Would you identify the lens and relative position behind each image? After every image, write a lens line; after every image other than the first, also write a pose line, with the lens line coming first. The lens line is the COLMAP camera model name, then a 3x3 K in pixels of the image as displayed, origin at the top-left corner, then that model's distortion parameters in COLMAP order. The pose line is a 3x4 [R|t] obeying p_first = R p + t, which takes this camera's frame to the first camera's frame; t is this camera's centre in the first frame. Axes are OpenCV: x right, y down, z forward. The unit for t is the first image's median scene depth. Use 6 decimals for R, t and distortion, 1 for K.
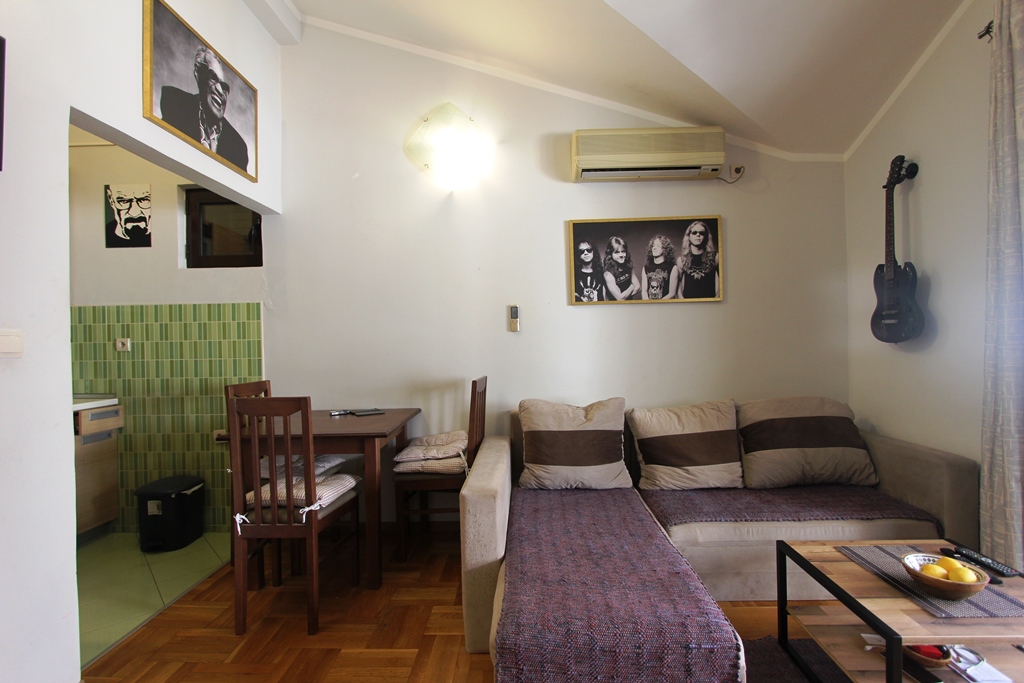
lens RADIAL K [[475.0, 0, 516.4], [0, 475.0, 345.7], [0, 0, 1]] dist [-0.016432, -0.001248]
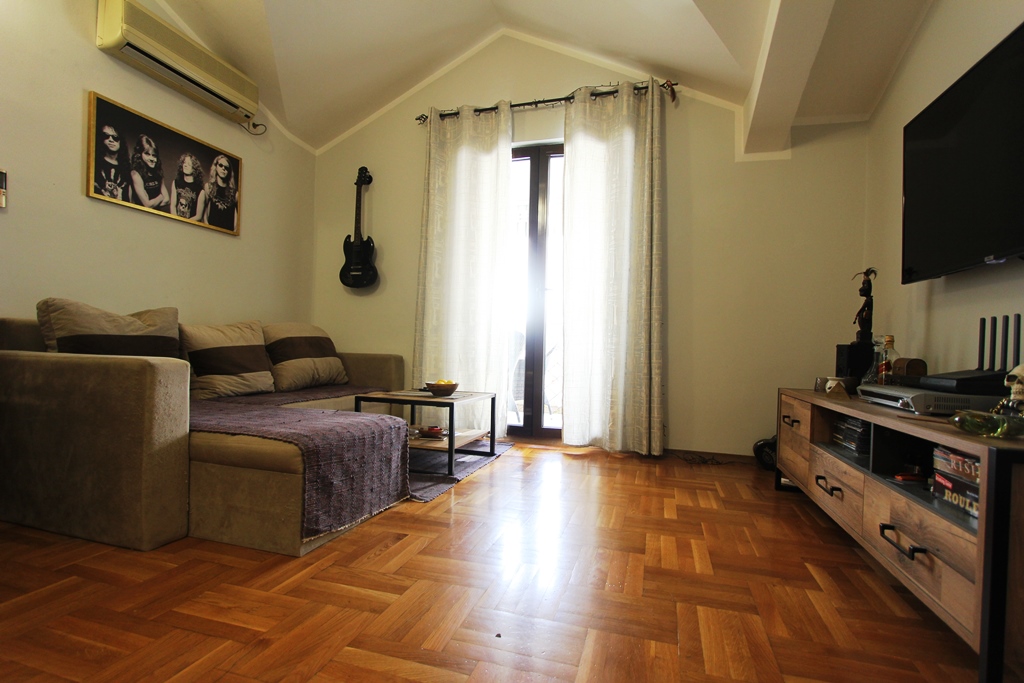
lens RADIAL K [[475.0, 0, 515.5], [0, 475.0, 346.4], [0, 0, 1]] dist [-0.016432, -0.001248]
pose [[0.269483, 0.022977, 0.962731, -0.447556], [-0.026577, 0.999512, -0.016416, 0.164593], [-0.962638, -0.021163, 0.269962, 0.078927]]
